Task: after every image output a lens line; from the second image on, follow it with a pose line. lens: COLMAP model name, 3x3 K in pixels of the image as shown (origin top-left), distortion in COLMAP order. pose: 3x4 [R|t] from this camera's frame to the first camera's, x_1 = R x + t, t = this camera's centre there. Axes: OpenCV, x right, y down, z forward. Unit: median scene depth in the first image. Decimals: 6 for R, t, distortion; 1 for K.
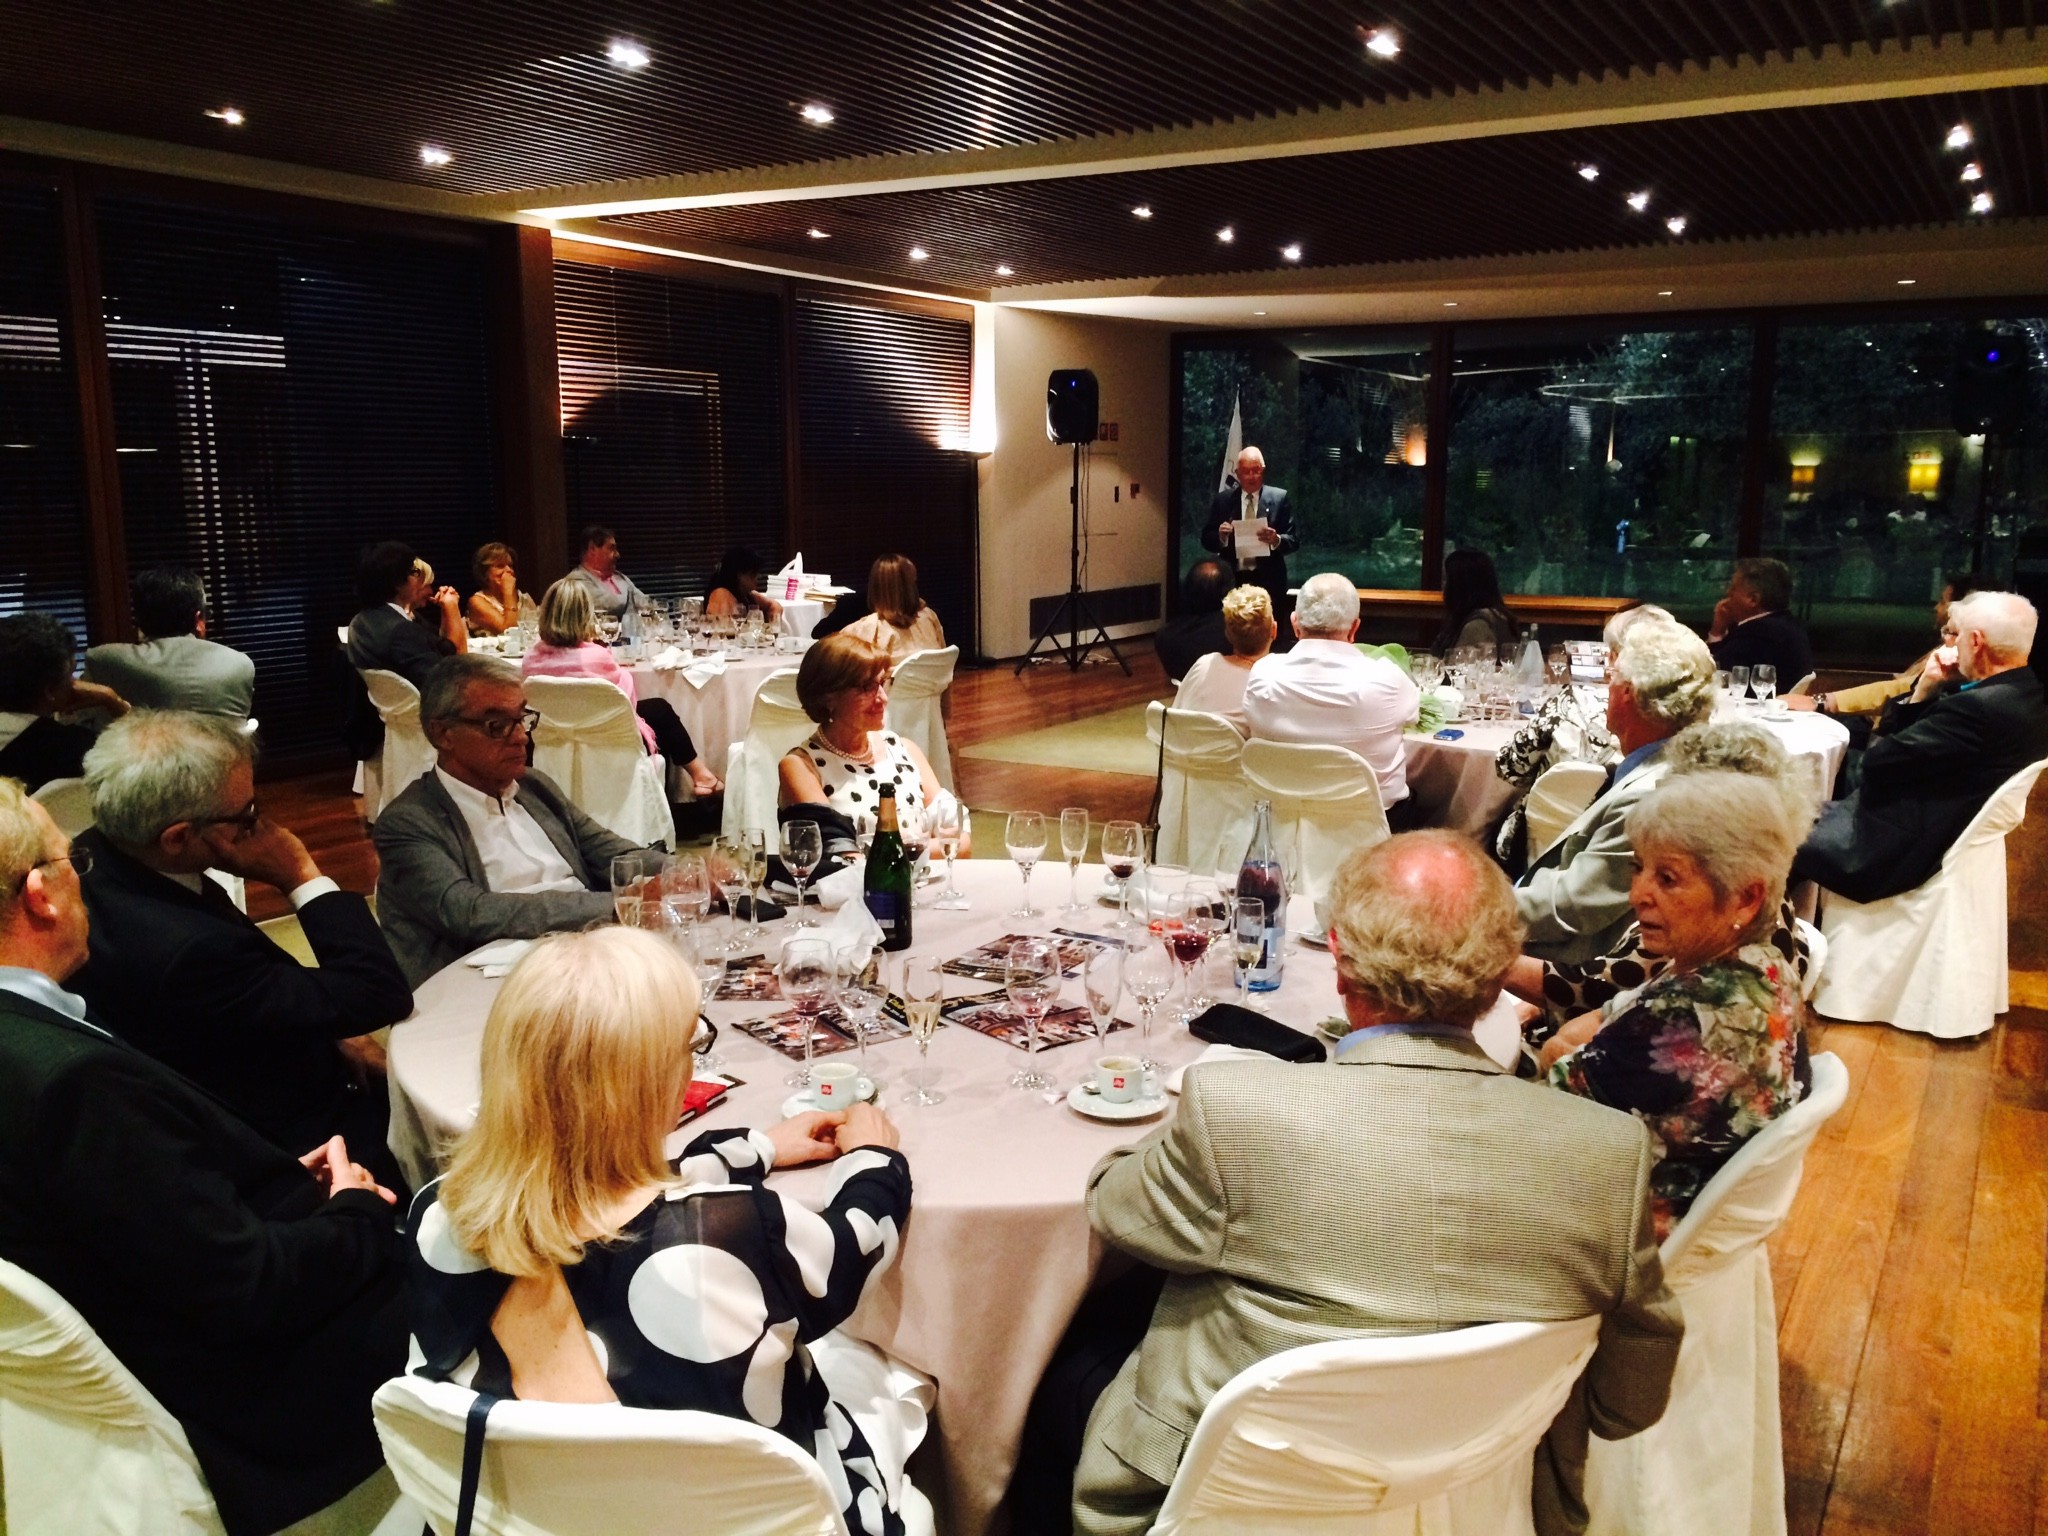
lens RADIAL K [[1721.7, 0, 1027.9], [0, 1721.7, 767.9], [0, 0, 1]] dist [0.055331, -0.049137]
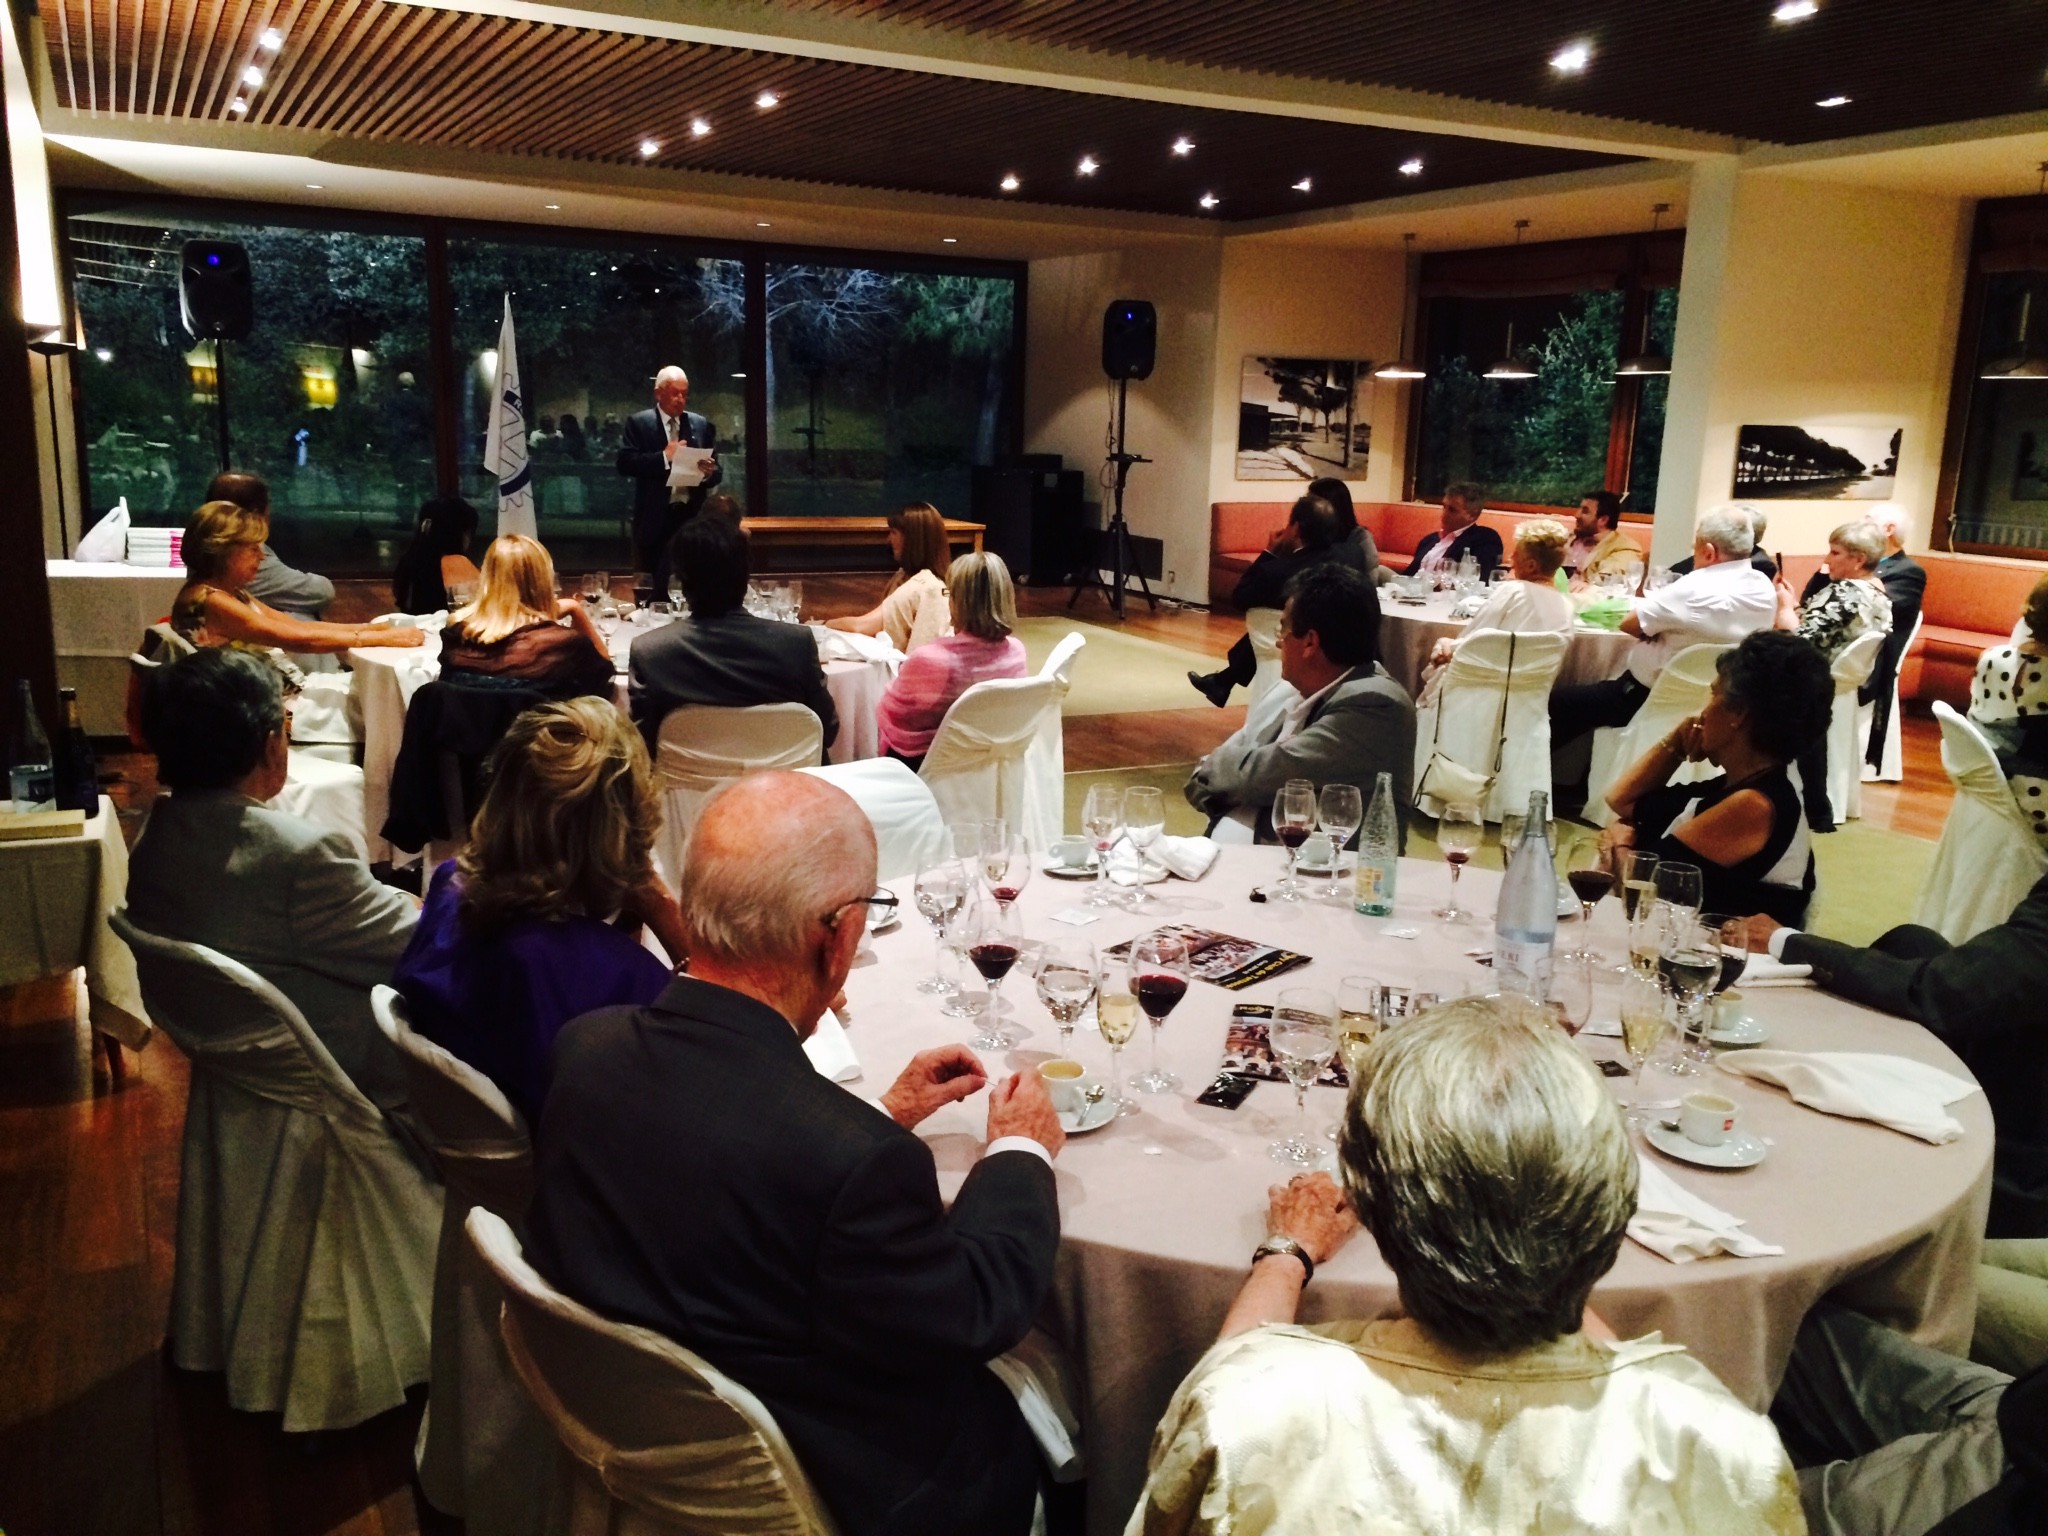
lens RADIAL K [[1721.7, 0, 1028.8], [0, 1721.7, 766.6], [0, 0, 1]] dist [0.055331, -0.049137]
pose [[0.532626, -0.164663, 0.830178, -0.527996], [0.116586, 0.985815, 0.120733, -0.061774], [-0.838282, 0.032482, 0.544268, 0.333192]]
